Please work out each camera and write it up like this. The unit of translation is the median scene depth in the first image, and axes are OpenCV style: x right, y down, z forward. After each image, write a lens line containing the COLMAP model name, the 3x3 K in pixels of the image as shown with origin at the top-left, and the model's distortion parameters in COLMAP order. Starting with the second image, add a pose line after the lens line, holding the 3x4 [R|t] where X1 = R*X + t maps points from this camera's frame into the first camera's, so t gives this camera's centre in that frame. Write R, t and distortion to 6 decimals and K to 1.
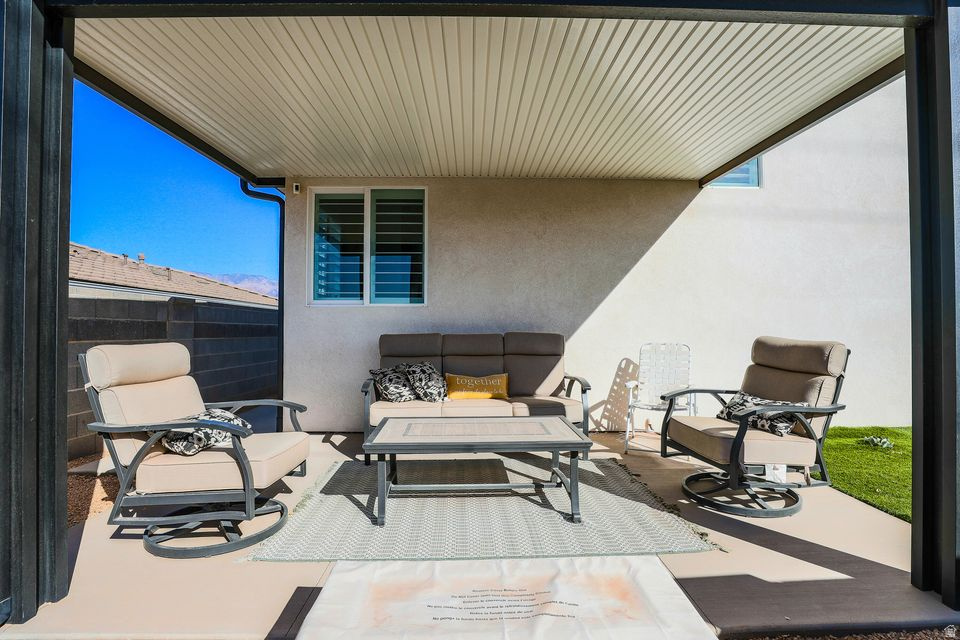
lens RADIAL K [[467.4, 0, 480.0], [0, 467.4, 320.0], [0, 0, 1]] dist [-0.030227, 0.000417]
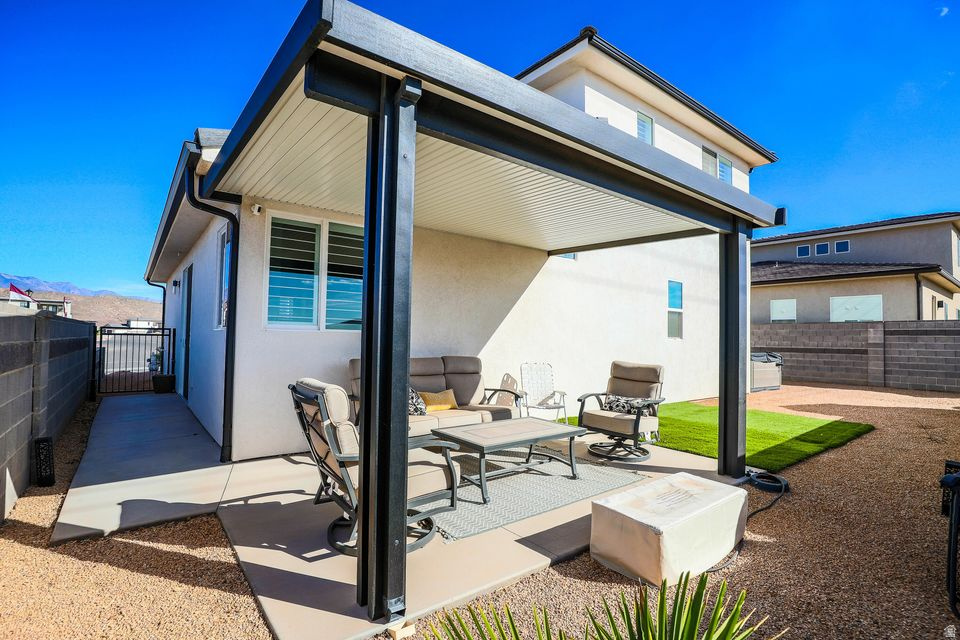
lens RADIAL K [[467.4, 0, 480.0], [0, 467.4, 320.0], [0, 0, 1]] dist [-0.030227, 0.000417]
pose [[0.800375, 0.038807, 0.598243, -0.720764], [-0.032736, 0.999243, -0.021023, -0.055121], [-0.598606, -0.002758, 0.801039, -0.078388]]
